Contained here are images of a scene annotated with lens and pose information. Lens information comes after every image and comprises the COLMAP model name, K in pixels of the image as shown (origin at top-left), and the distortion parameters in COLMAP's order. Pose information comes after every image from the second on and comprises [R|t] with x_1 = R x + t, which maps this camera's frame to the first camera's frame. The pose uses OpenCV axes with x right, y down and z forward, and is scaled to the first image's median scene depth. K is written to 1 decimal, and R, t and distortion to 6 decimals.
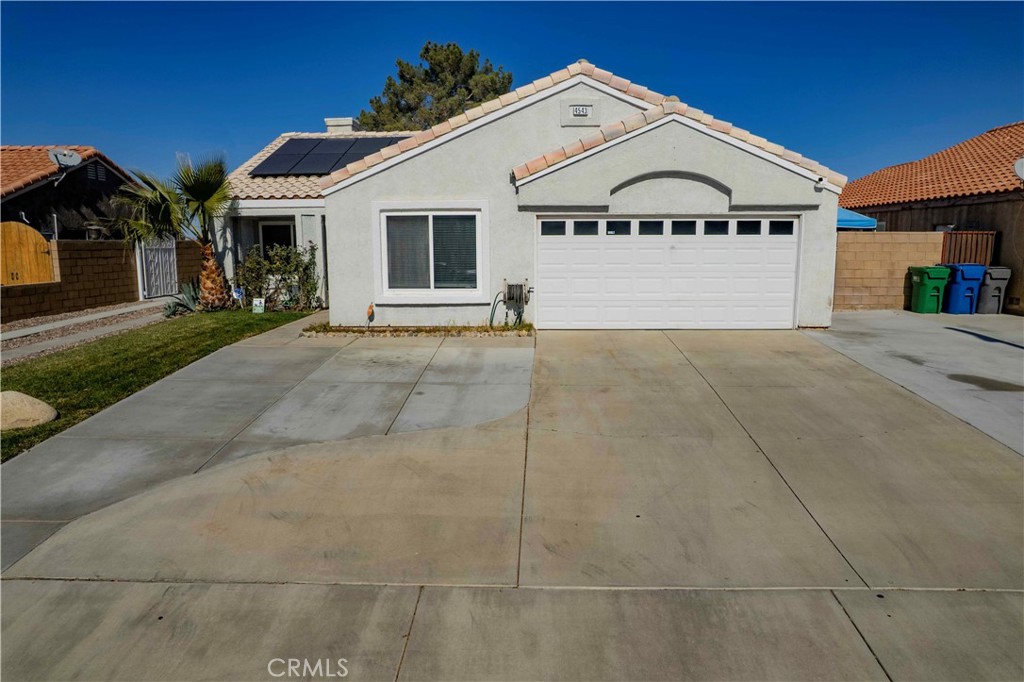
lens RADIAL K [[654.7, 0, 512.0], [0, 654.7, 341.0], [0, 0, 1]] dist [-0.024632, 0.003033]
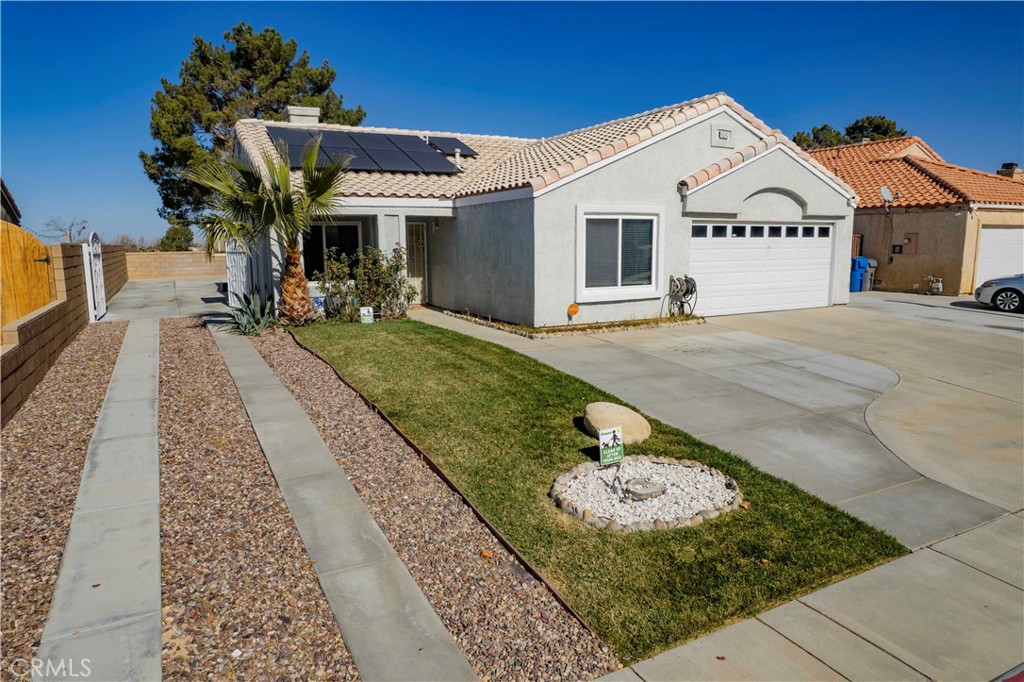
lens RADIAL K [[654.7, 0, 512.0], [0, 654.7, 341.0], [0, 0, 1]] dist [-0.024632, 0.003033]
pose [[0.864426, -0.077754, 0.496712, -0.833428], [0.080377, 0.996634, 0.016131, -0.021757], [-0.496294, 0.025981, 0.867766, 0.151281]]
